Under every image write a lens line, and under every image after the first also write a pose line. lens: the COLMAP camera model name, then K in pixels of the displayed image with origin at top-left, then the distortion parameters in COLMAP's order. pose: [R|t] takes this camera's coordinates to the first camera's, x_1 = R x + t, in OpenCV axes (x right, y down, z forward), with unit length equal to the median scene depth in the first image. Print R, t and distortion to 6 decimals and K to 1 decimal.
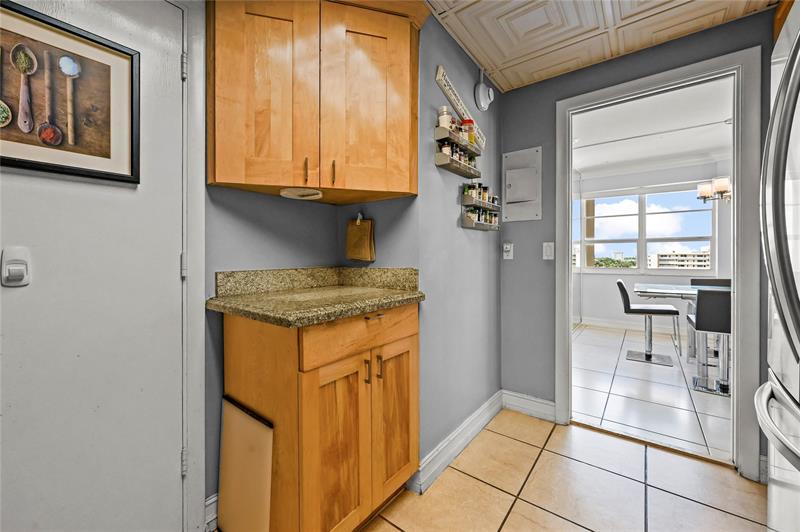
lens RADIAL K [[315.1, 0, 399.4], [0, 315.1, 262.1], [0, 0, 1]] dist [-0.001371, -0.000311]
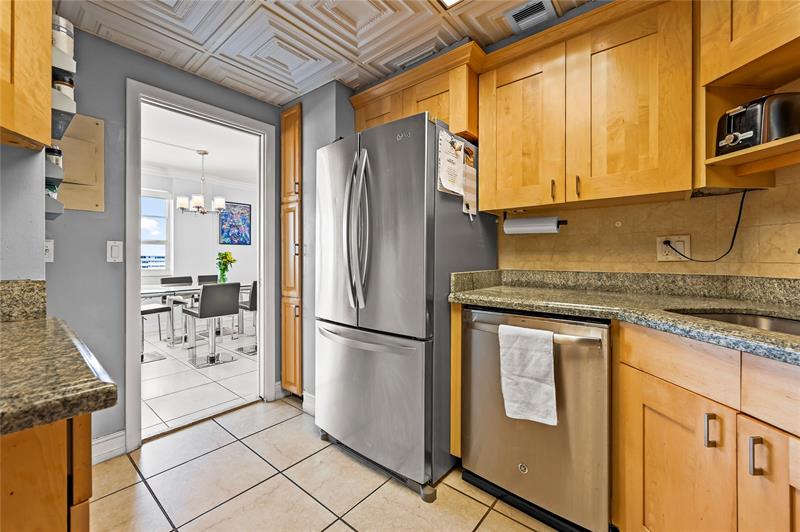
lens RADIAL K [[315.1, 0, 399.4], [0, 315.1, 262.1], [0, 0, 1]] dist [-0.001371, -0.000311]
pose [[0.053829, -0.014076, 0.998451, -0.327225], [0.019801, 0.999719, 0.013026, -0.003268], [-0.998354, 0.019069, 0.054093, 0.222139]]
